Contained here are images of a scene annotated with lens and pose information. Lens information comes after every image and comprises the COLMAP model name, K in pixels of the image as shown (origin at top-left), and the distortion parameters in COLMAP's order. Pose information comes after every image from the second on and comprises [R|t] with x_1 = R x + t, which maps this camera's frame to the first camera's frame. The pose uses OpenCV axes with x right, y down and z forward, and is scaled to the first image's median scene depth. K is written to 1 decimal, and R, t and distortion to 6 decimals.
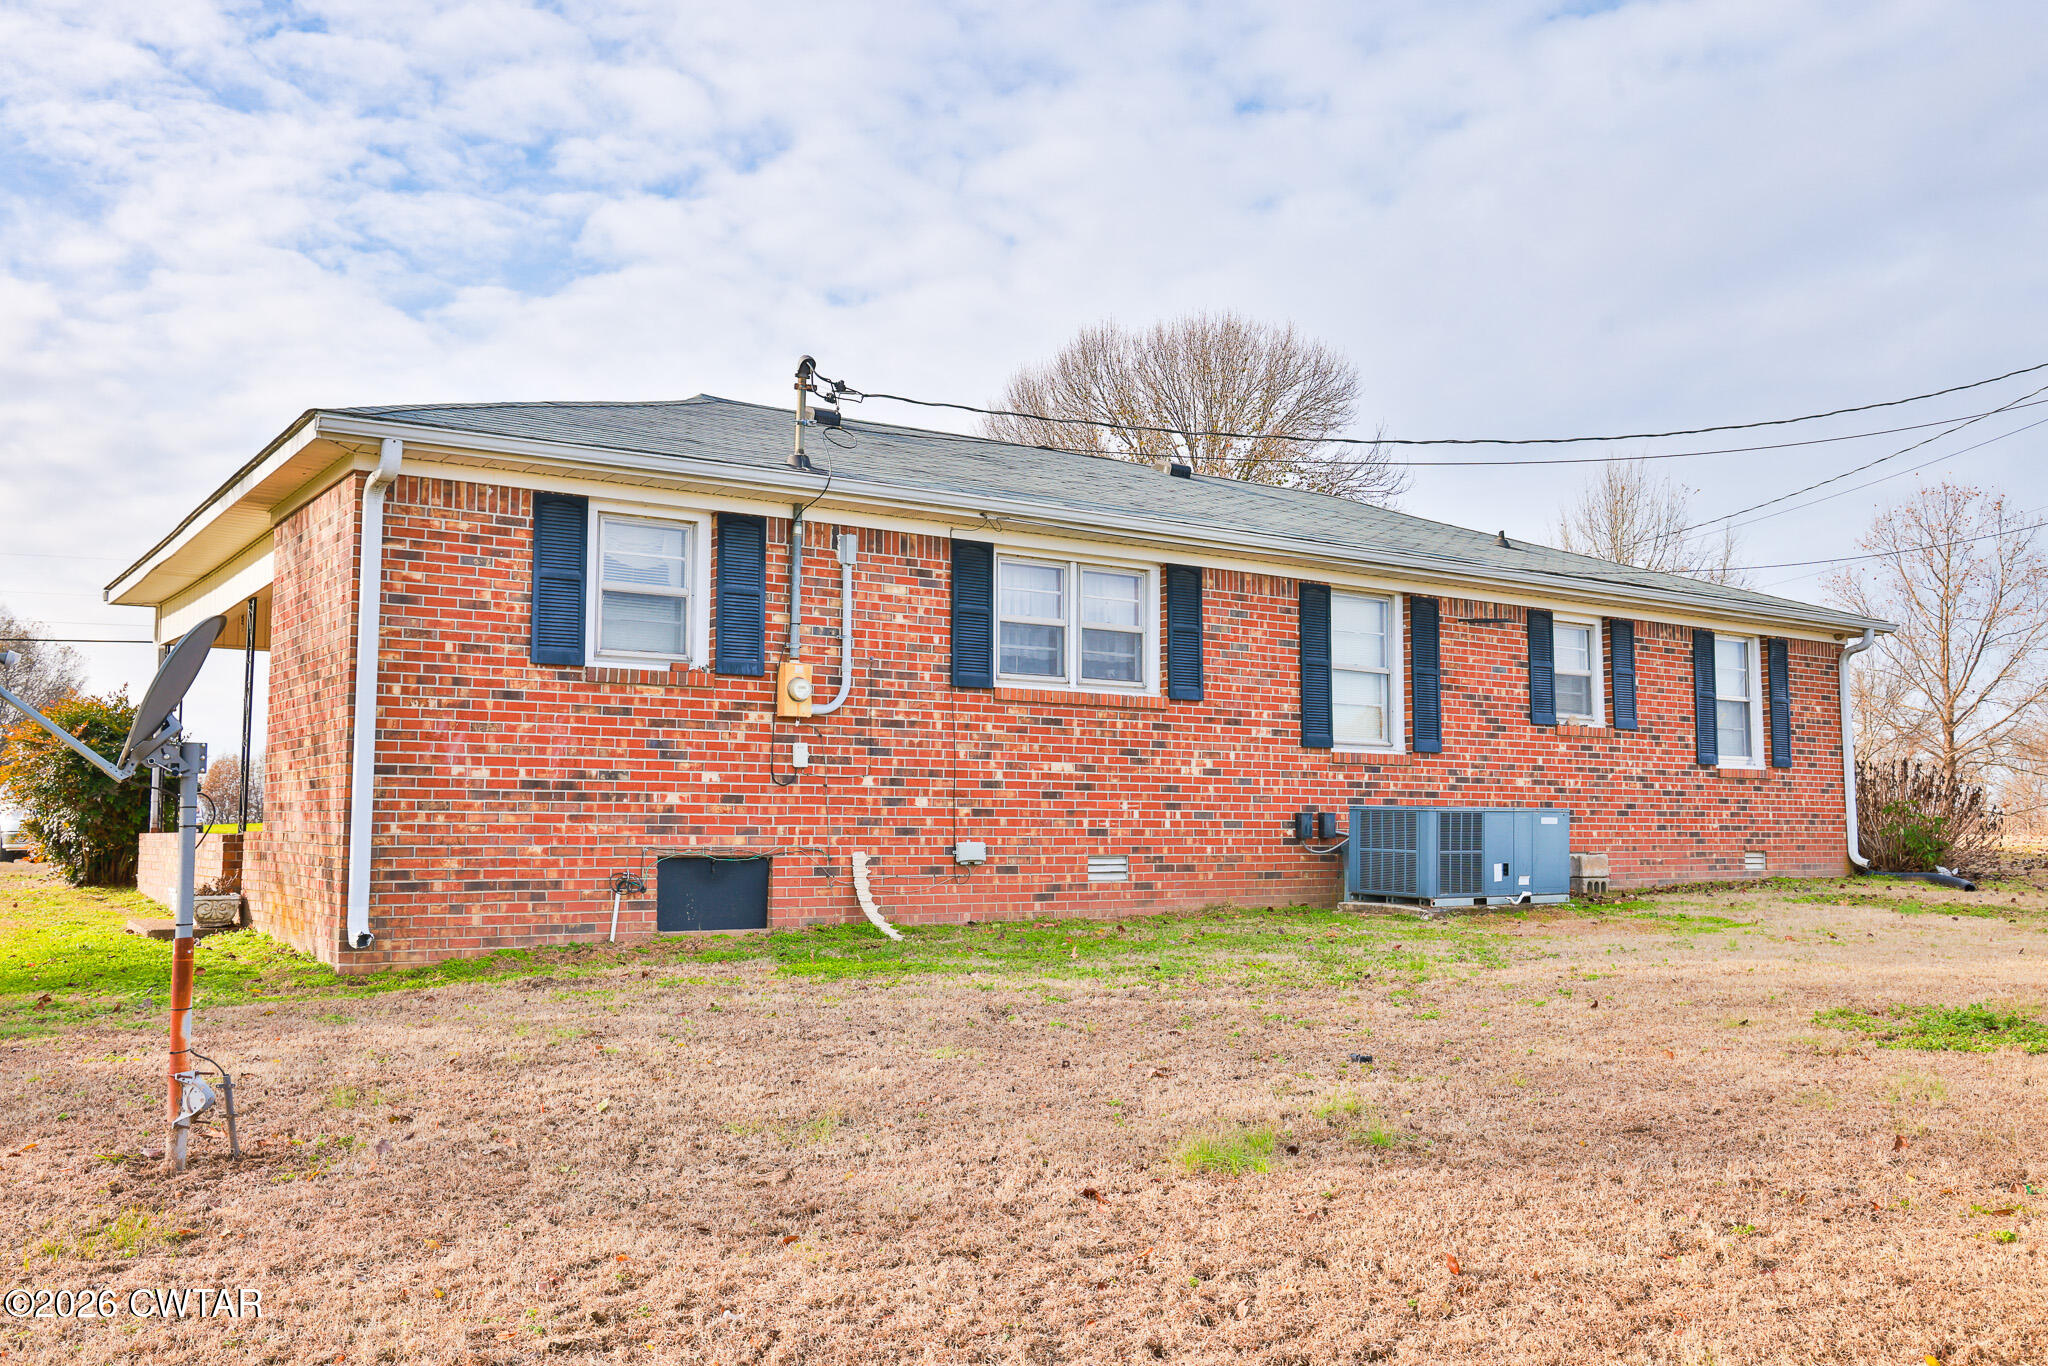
lens RADIAL K [[1700.5, 0, 1024.0], [0, 1700.5, 683.0], [0, 0, 1]] dist [-0.033669, 0.000634]
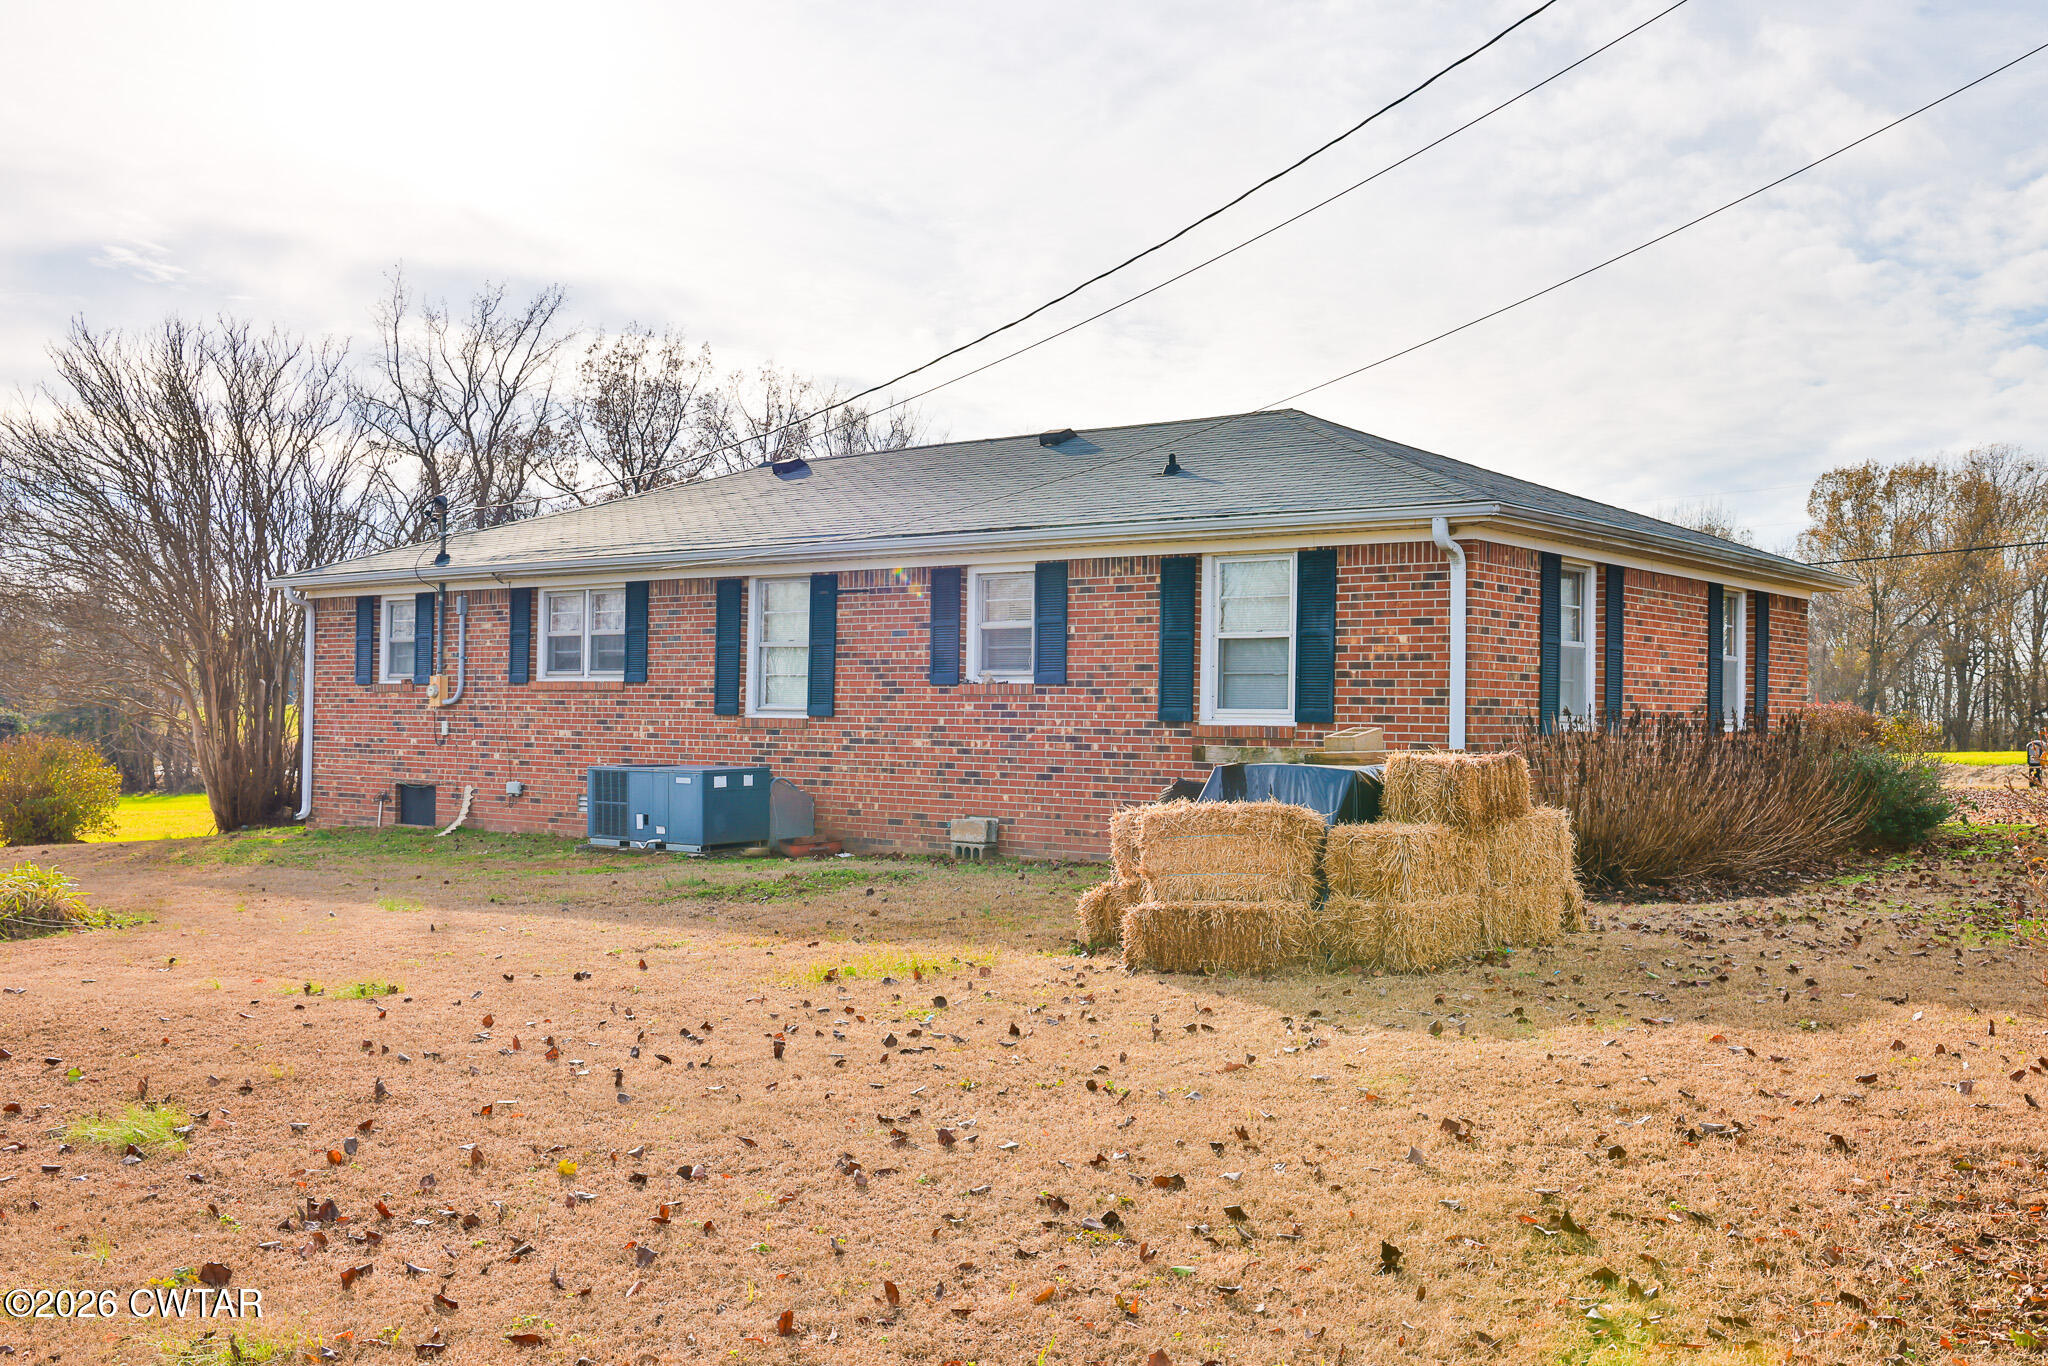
lens RADIAL K [[1863.7, 0, 1024.0], [0, 1863.7, 683.0], [0, 0, 1]] dist [0.002689, 0.002505]
pose [[0.309856, -0.019102, -0.950592, 1.410148], [0.070650, 0.997497, 0.002984, 0.024687], [0.948155, -0.068084, 0.310430, 0.738220]]
